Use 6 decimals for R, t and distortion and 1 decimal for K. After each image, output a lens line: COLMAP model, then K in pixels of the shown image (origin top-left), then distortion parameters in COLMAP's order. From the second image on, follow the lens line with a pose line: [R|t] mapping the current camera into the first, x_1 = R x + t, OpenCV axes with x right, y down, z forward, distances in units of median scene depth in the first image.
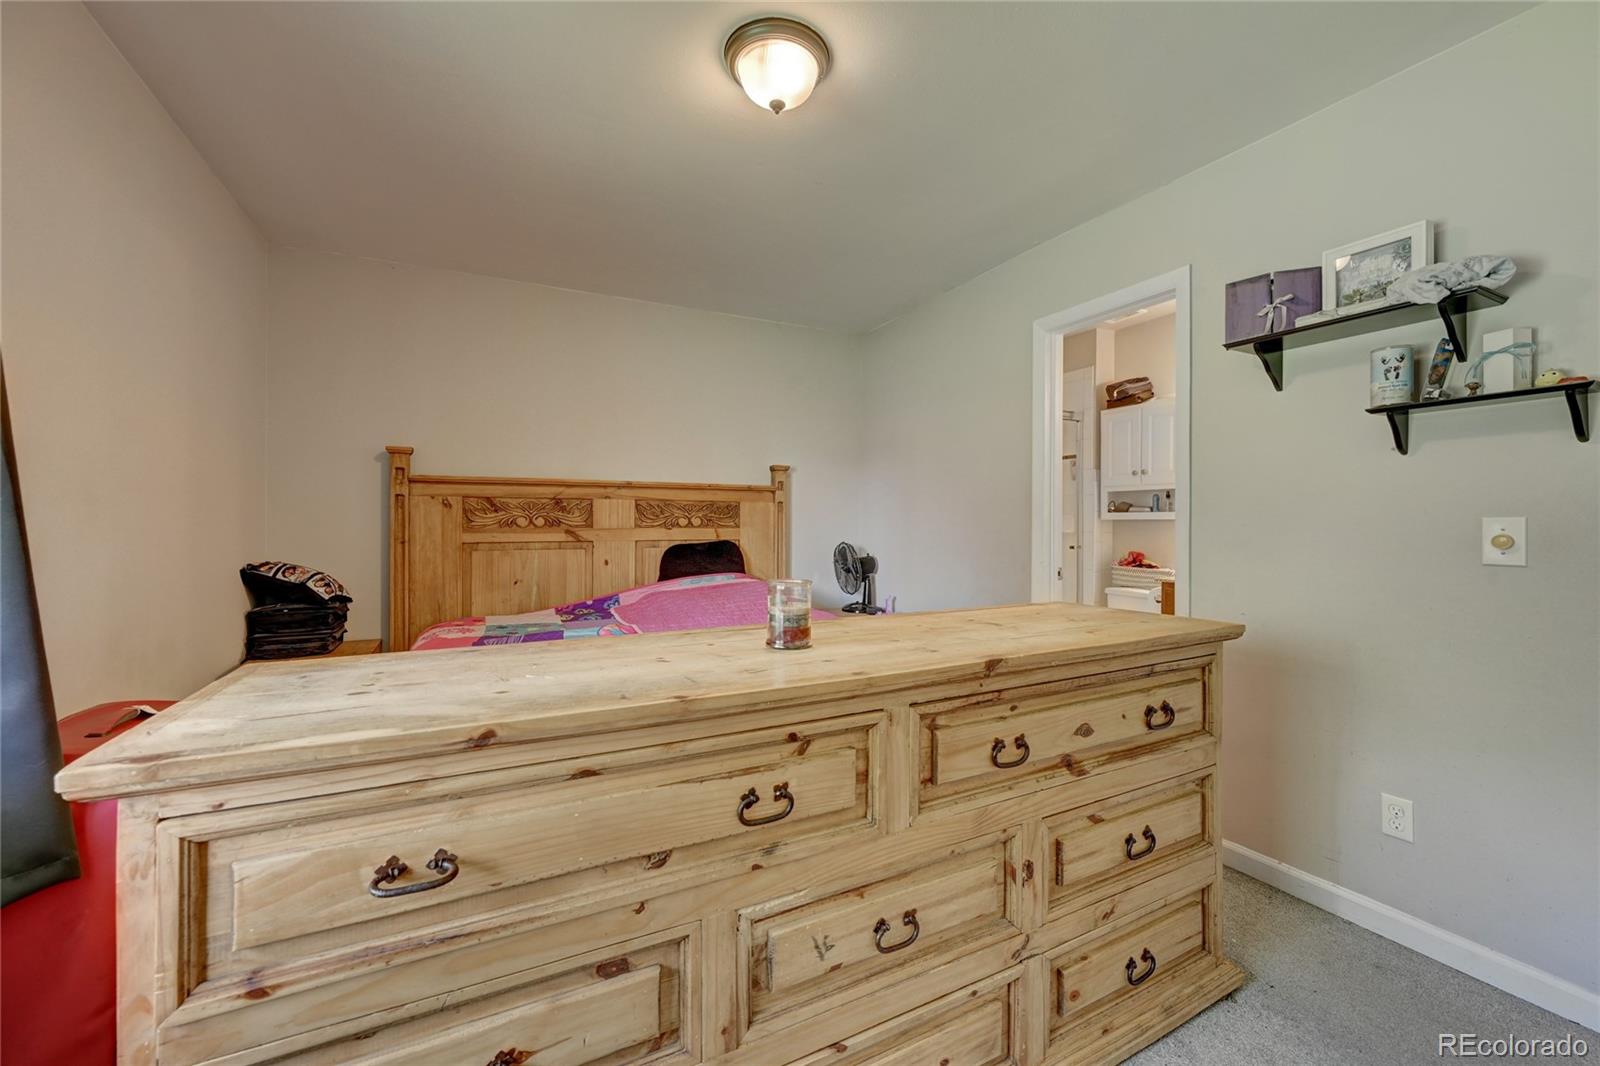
lens RADIAL K [[631.7, 0, 795.2], [0, 631.7, 525.7], [0, 0, 1]] dist [-0.001432, 0.000469]
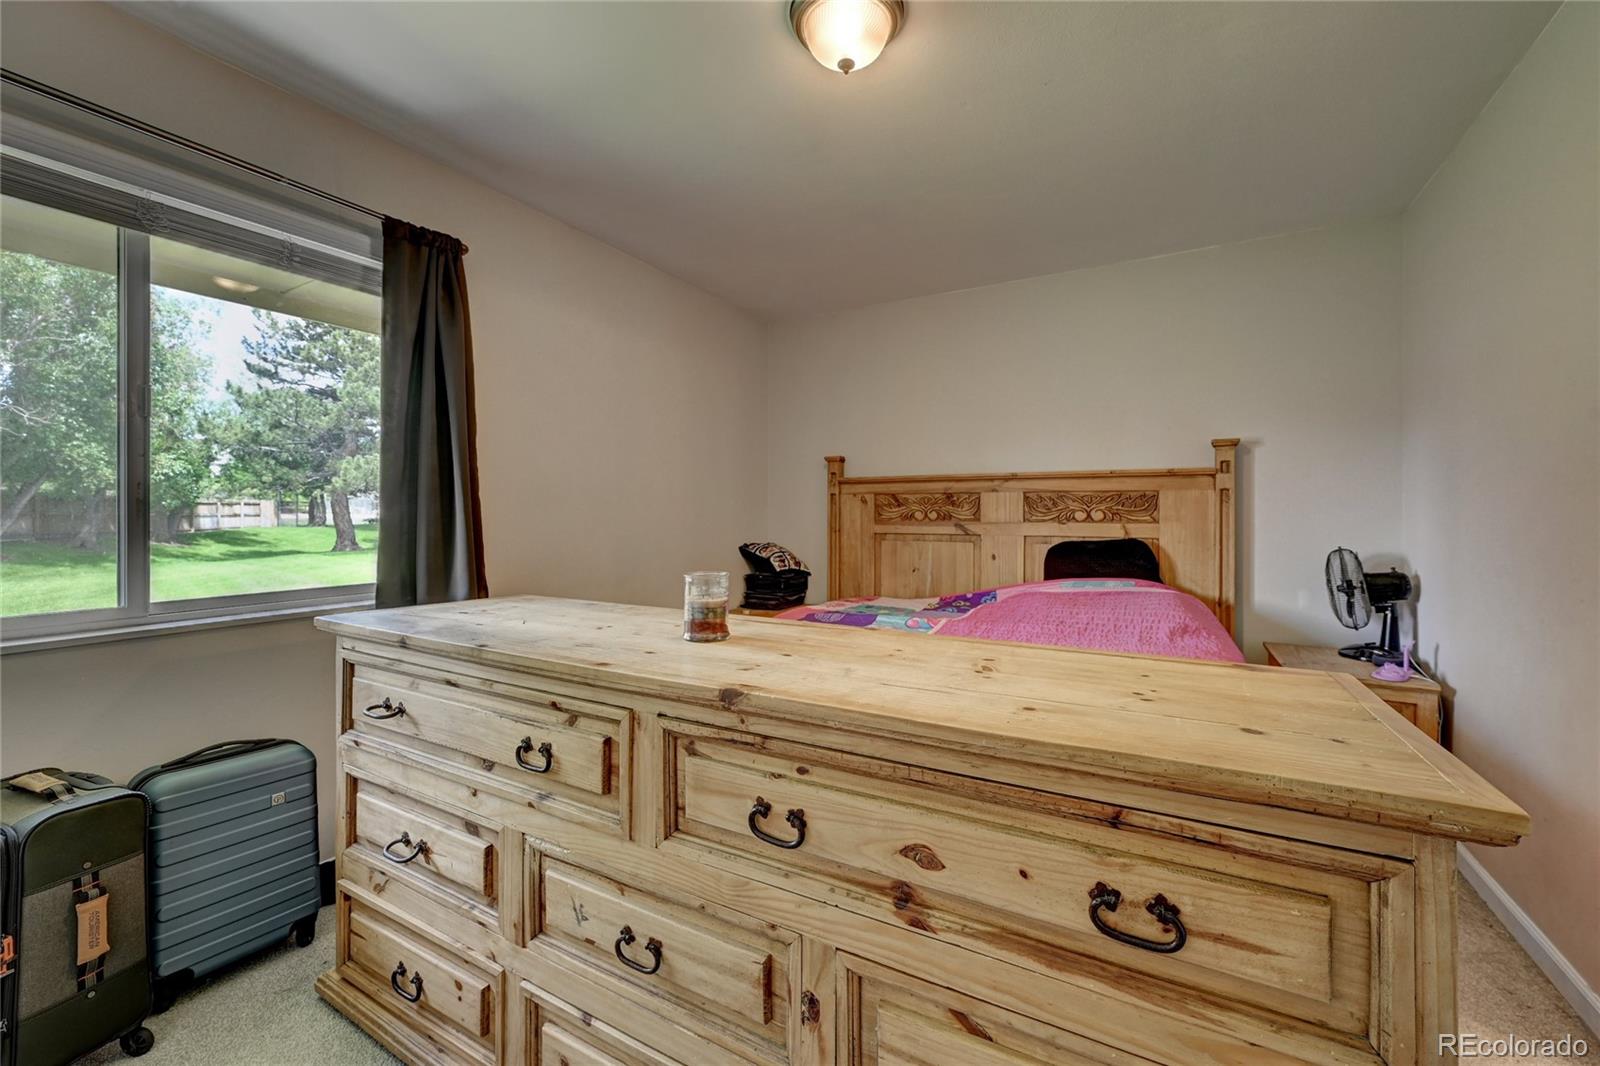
lens RADIAL K [[631.7, 0, 821.8], [0, 631.7, 512.9], [0, 0, 1]] dist [-0.001432, 0.000469]
pose [[0.565898, -0.002696, -0.824471, 0.788237], [-0.006102, 0.999954, -0.007458, -0.002725], [0.824453, 0.009252, 0.565855, 0.494948]]
